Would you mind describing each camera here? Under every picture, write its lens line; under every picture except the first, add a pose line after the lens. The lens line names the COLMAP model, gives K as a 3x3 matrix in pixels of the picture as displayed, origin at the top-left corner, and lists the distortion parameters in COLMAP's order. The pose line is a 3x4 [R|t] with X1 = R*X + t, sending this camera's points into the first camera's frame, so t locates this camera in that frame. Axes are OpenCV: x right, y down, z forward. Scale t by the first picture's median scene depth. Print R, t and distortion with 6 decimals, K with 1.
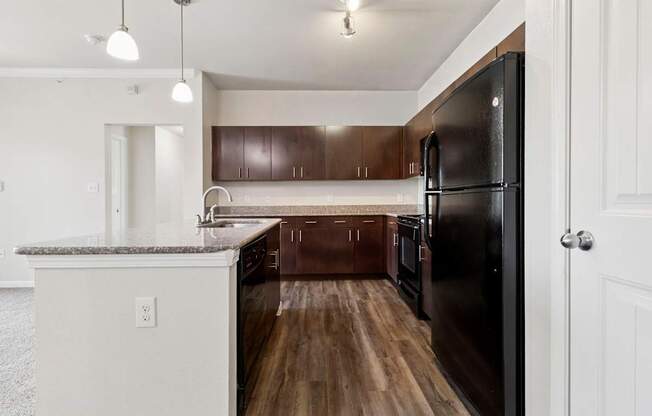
lens RADIAL K [[303.5, 0, 326.0], [0, 303.5, 208.0], [0, 0, 1]] dist [-0.001657, -0.000144]
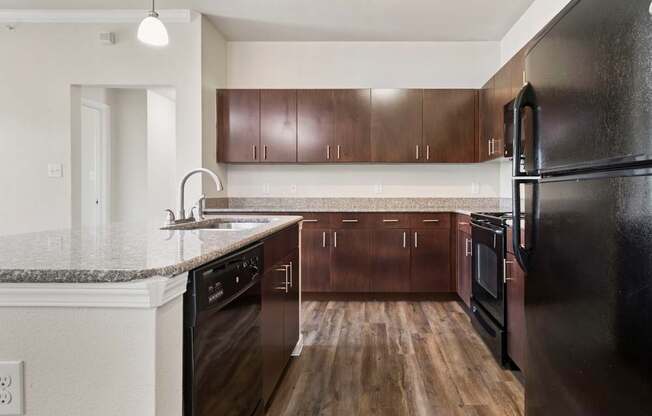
lens RADIAL K [[388.1, 0, 358.1], [0, 388.1, 190.1], [0, 0, 1]] dist [0.000563, 0.000449]
pose [[0.998561, 0.008526, -0.052945, 0.024379], [-0.010030, 0.999551, -0.028220, -0.000426], [0.052680, 0.028710, 0.998199, 0.099631]]
